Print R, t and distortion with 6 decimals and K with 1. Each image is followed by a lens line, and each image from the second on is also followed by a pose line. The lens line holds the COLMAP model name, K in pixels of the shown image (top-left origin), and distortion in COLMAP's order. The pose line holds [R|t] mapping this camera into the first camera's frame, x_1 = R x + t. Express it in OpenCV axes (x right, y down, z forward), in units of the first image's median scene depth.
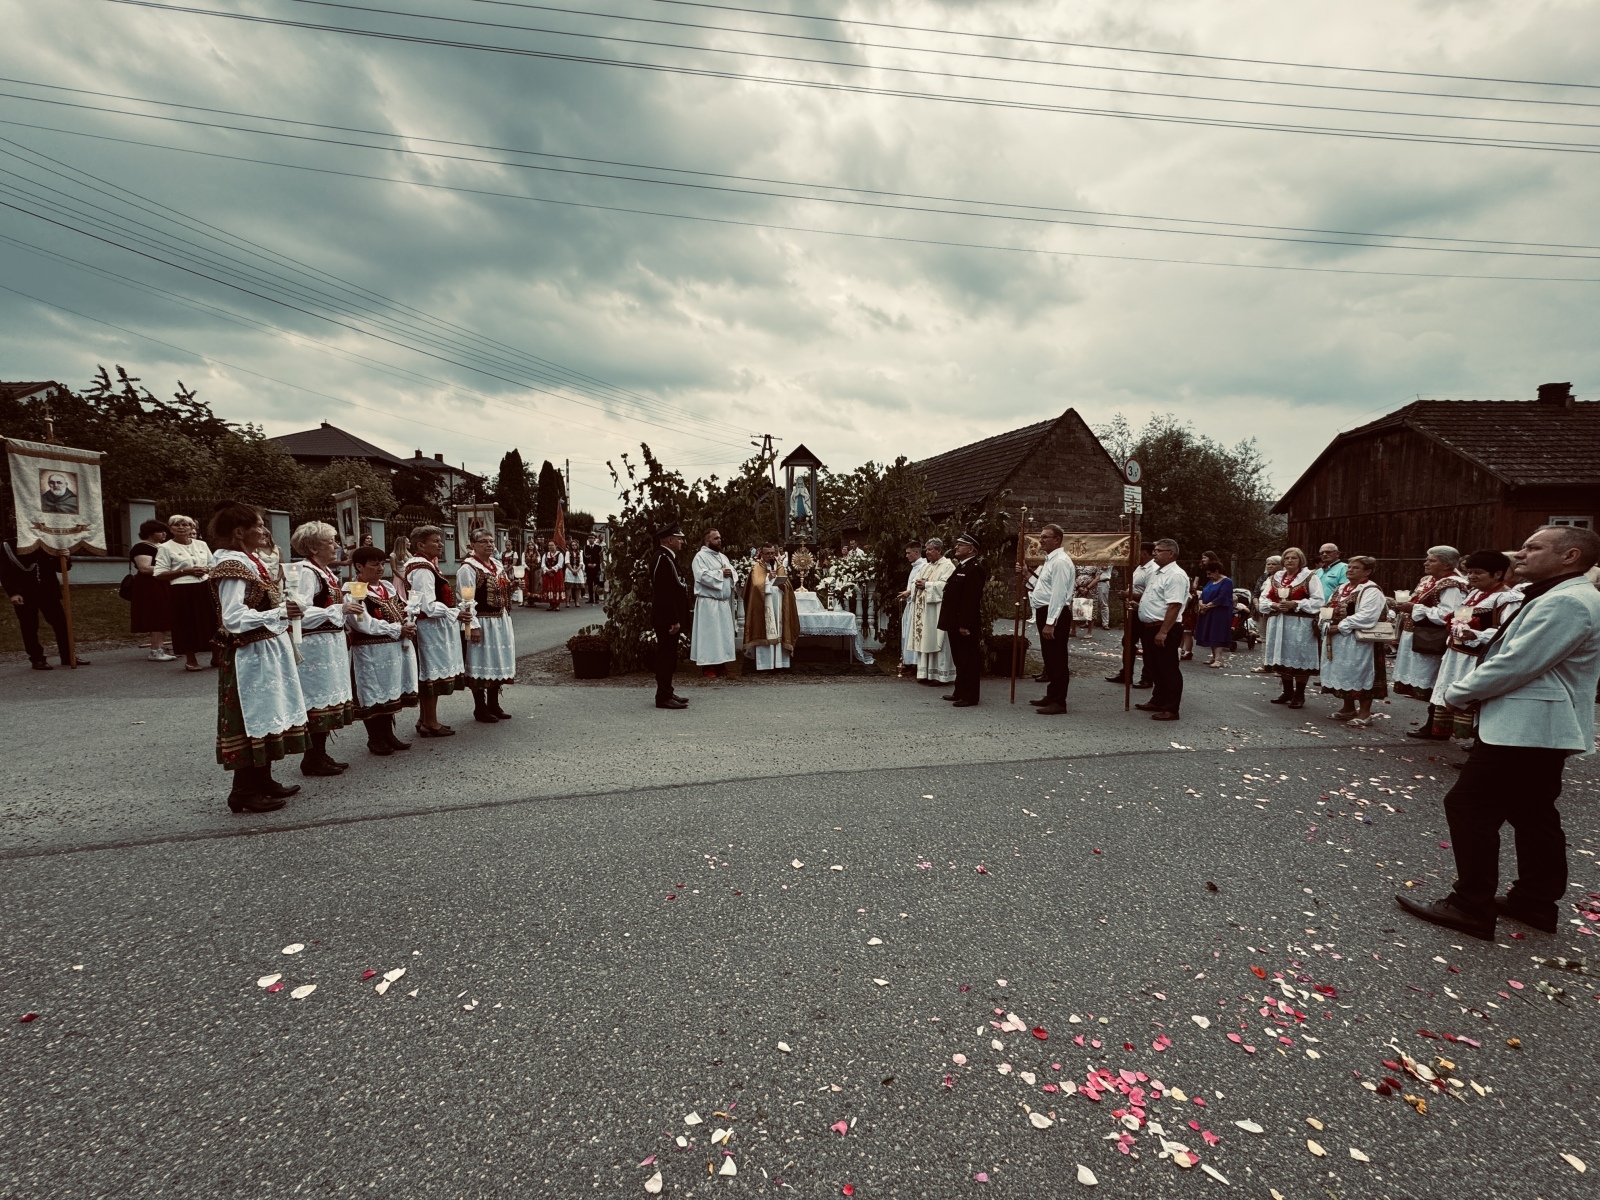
lens RADIAL K [[637.2, 0, 800.0], [0, 637.2, 600.0], [0, 0, 1]] dist [-0.004023, -0.000008]
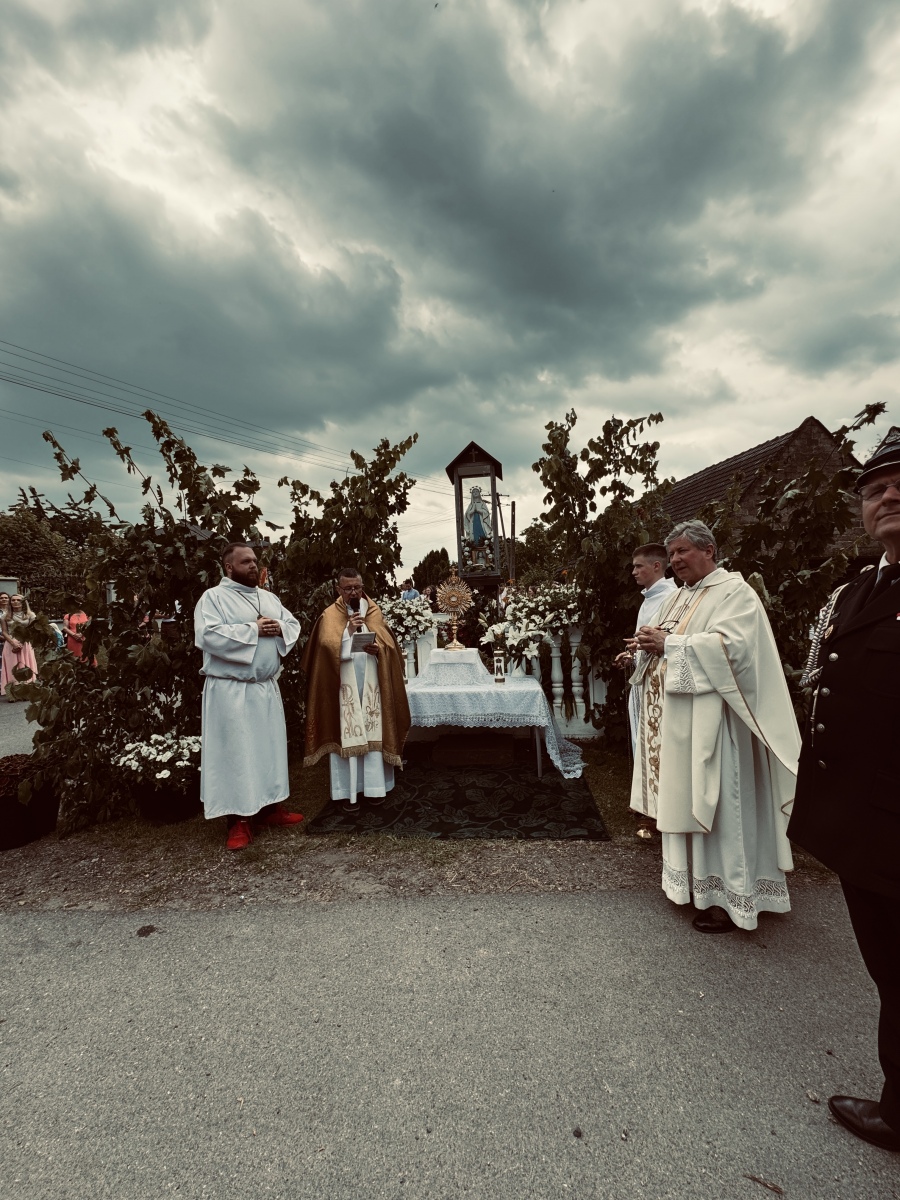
lens RADIAL K [[477.9, 0, 453.0], [0, 477.9, 603.7], [0, 0, 1]] dist [-0.004023, -0.000008]
pose [[0.981354, -0.048485, -0.185995, 0.083729], [0.036997, 0.997215, -0.064750, -0.025235], [0.188617, 0.056662, 0.980415, 0.522791]]
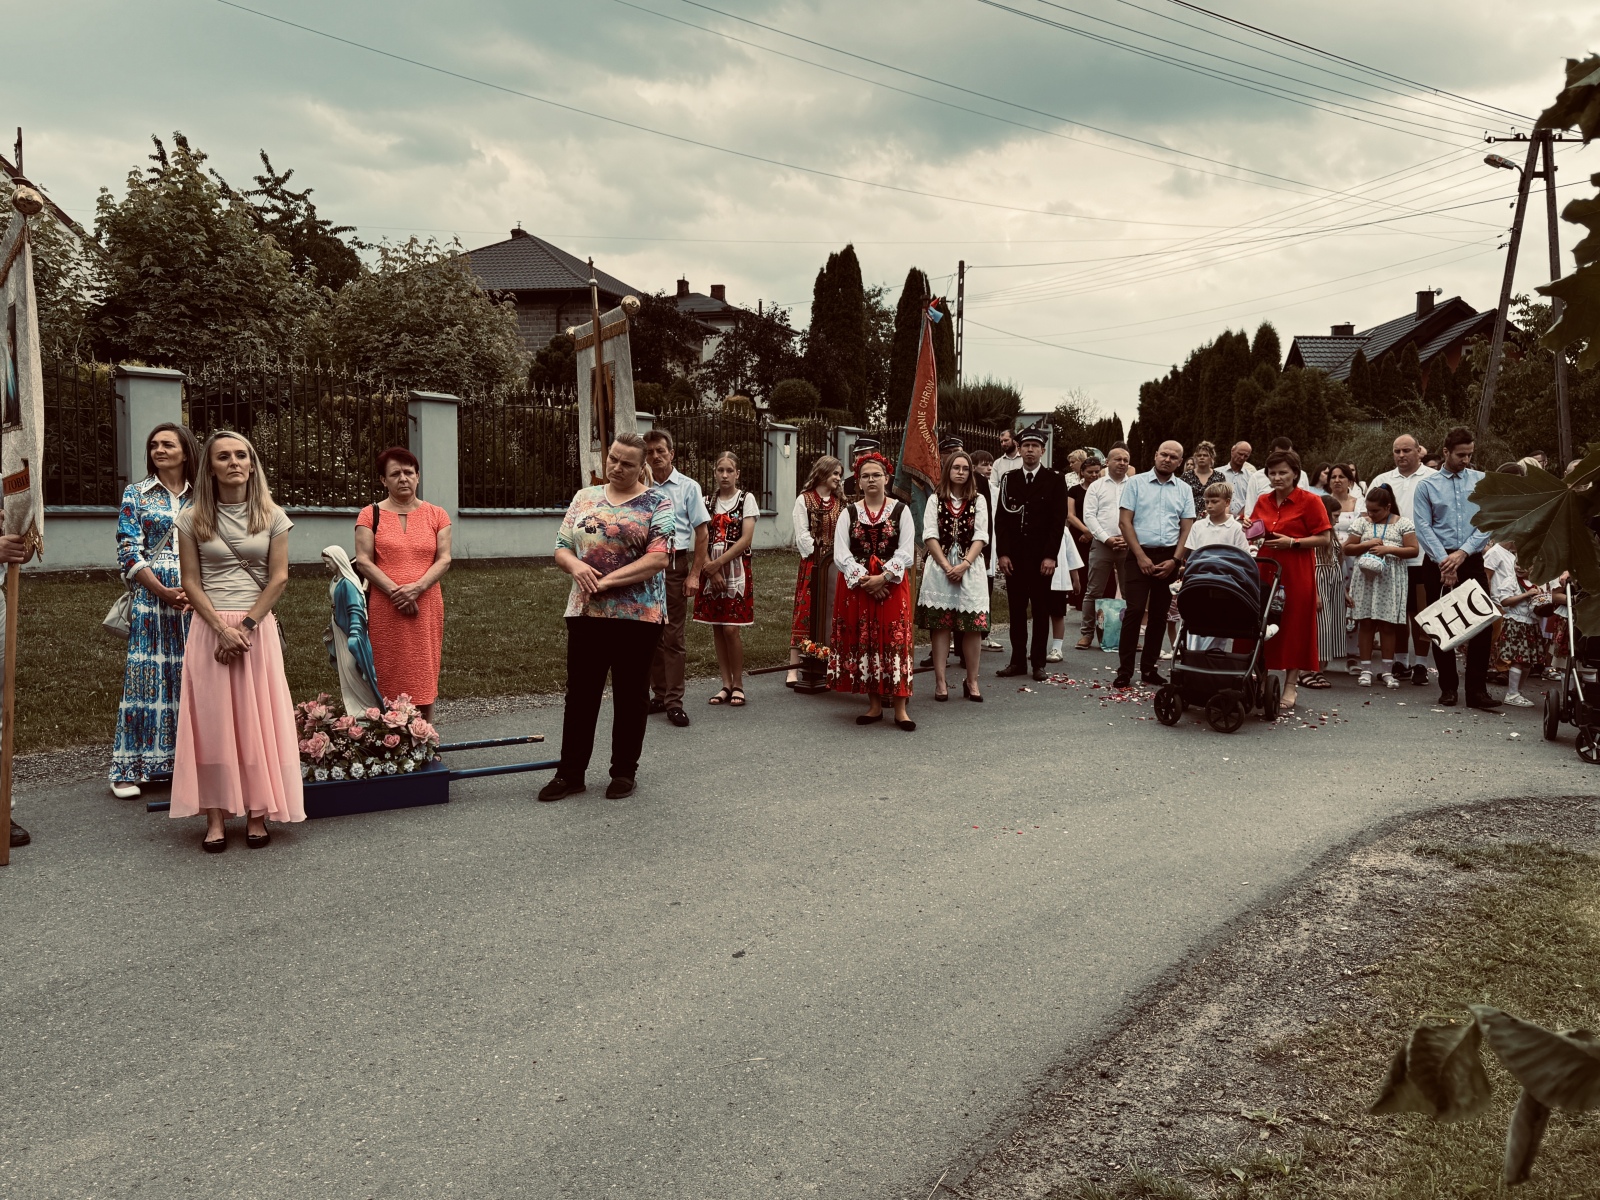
lens RADIAL K [[1308.4, 0, 796.2], [0, 1308.4, 598.8], [0, 0, 1]] dist [0.141344, -0.259976]
pose [[0.892317, 0.044806, -0.449180, -0.260789], [-0.038384, 0.998989, 0.023398, -0.066628], [0.449774, -0.003637, 0.893135, 0.736837]]
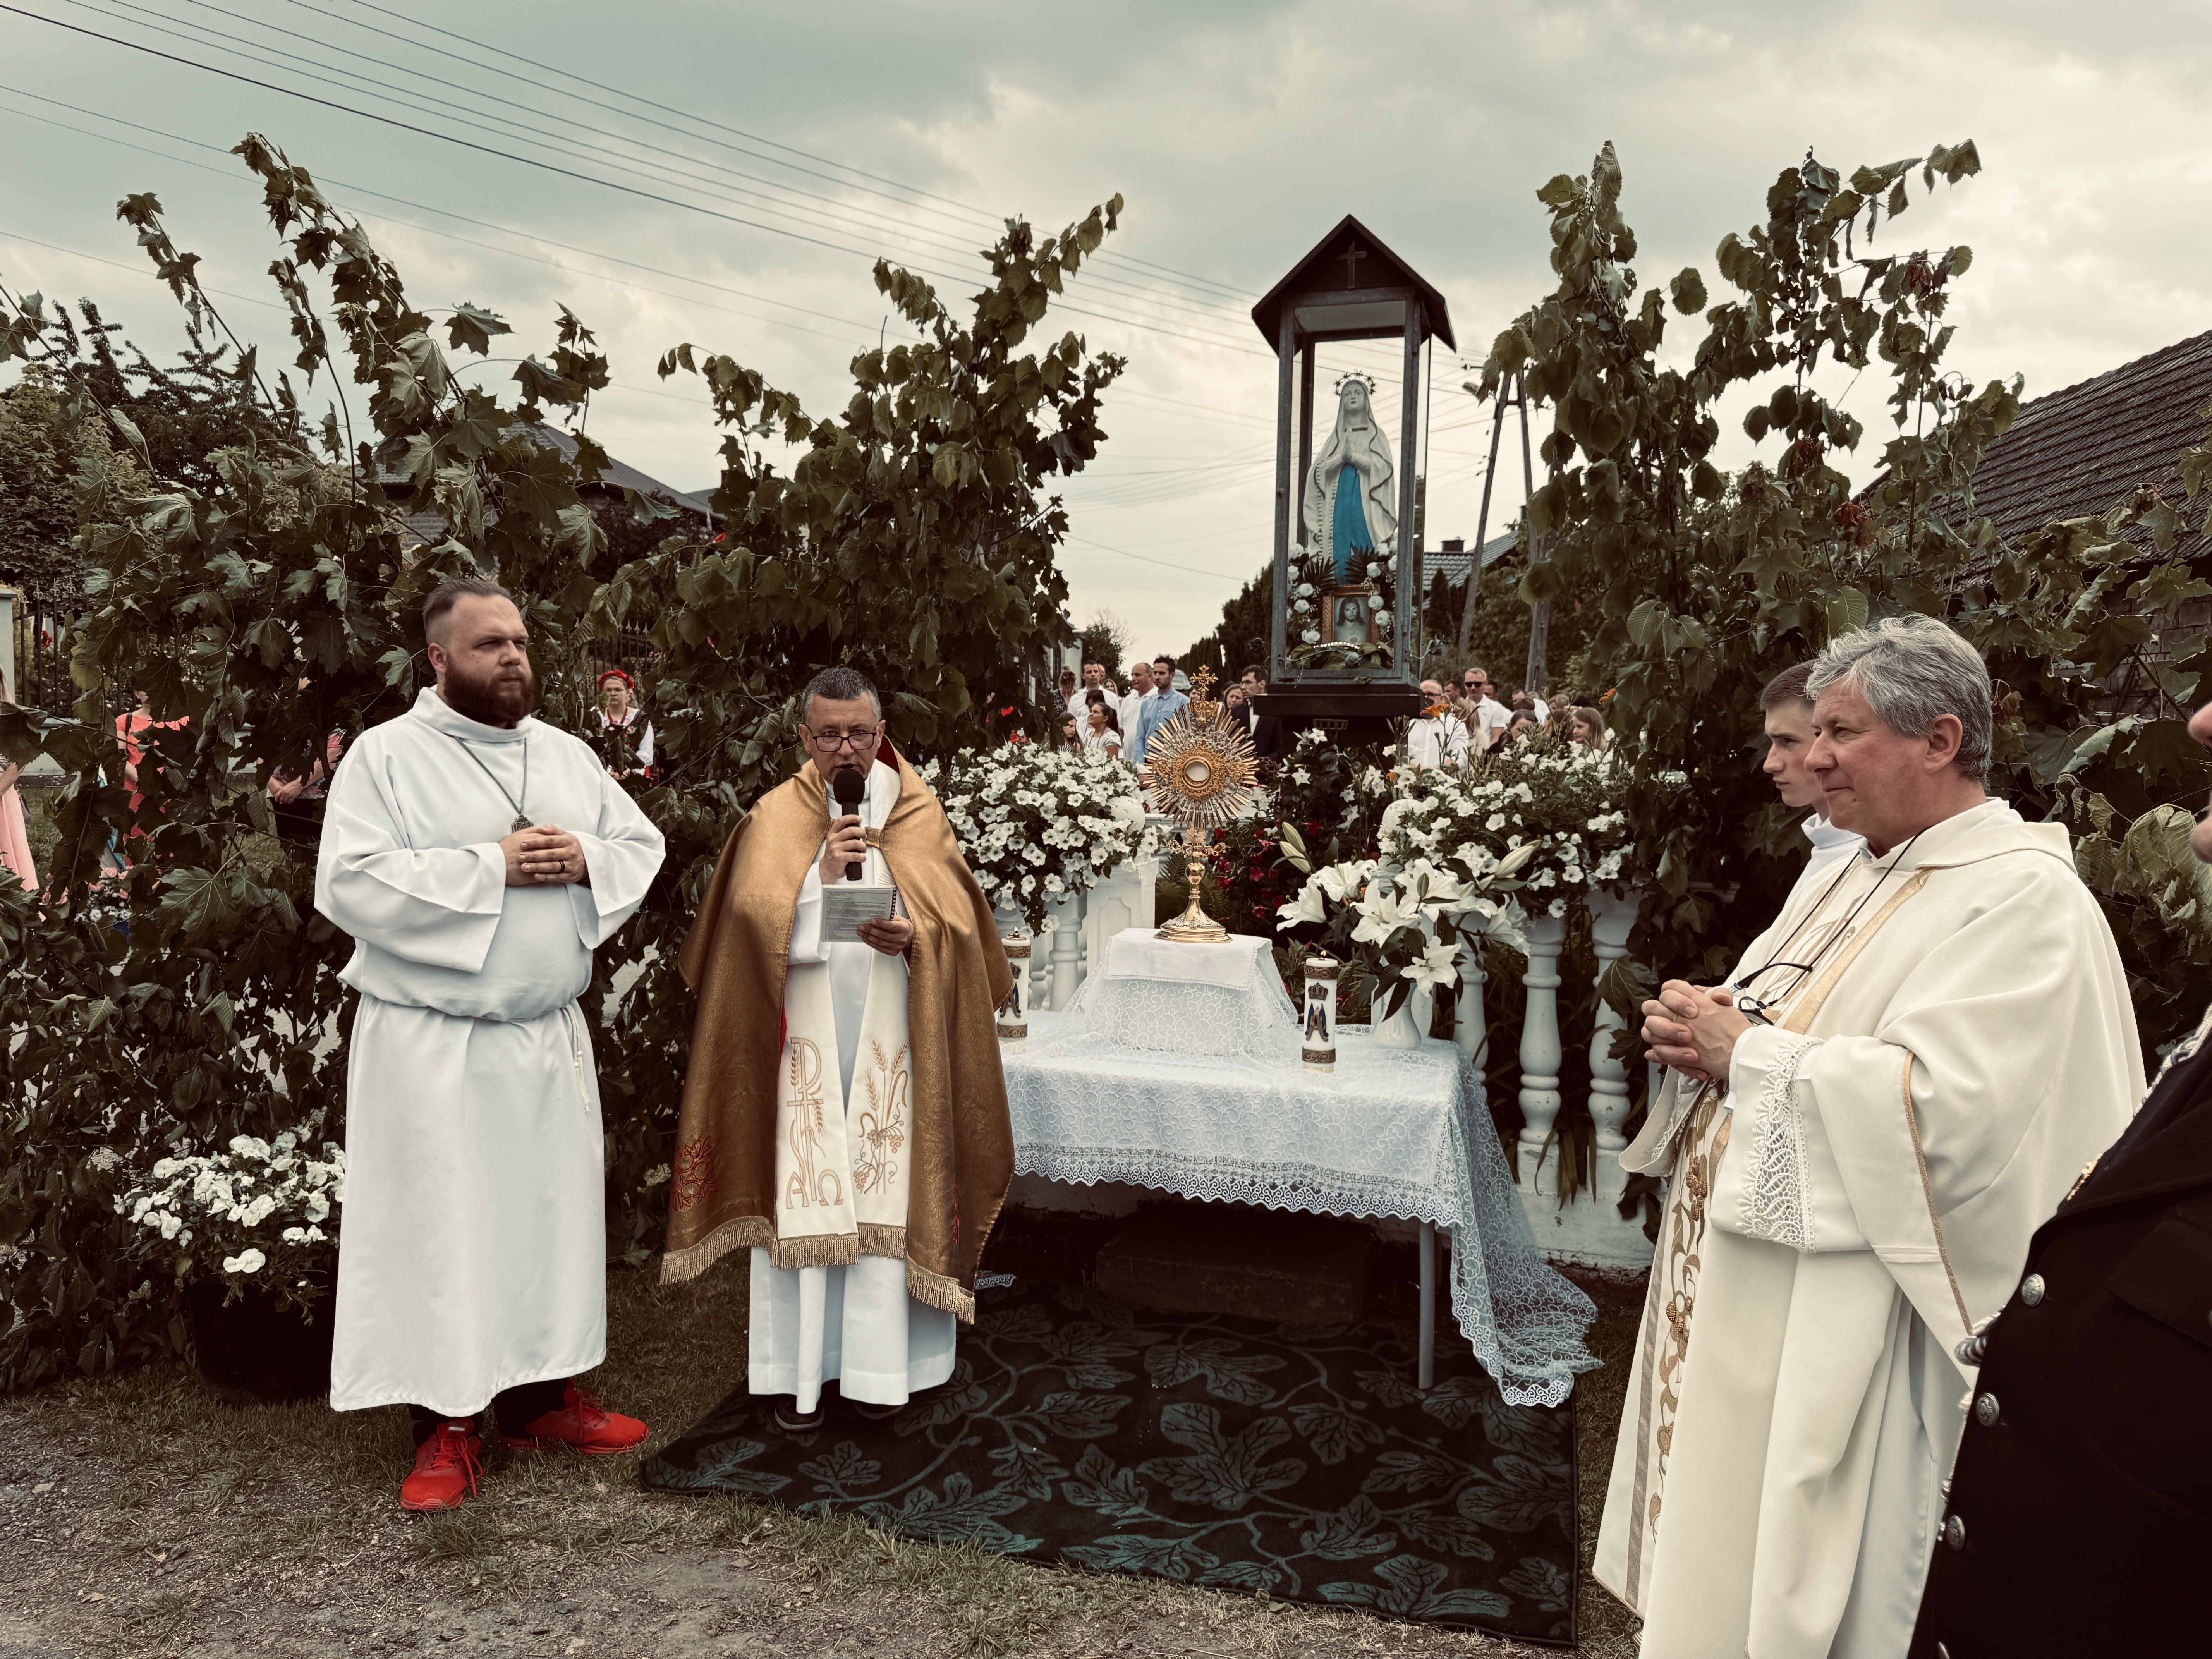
lens RADIAL K [[1559.5, 0, 1115.8], [0, 1559.5, 836.1], [0, 0, 1]] dist [0.059797, -0.077723]
pose [[0.942179, 0.034856, -0.333291, 0.126387], [-0.032848, 0.999392, 0.011661, -0.044704], [0.333495, -0.000039, 0.942752, 0.534839]]
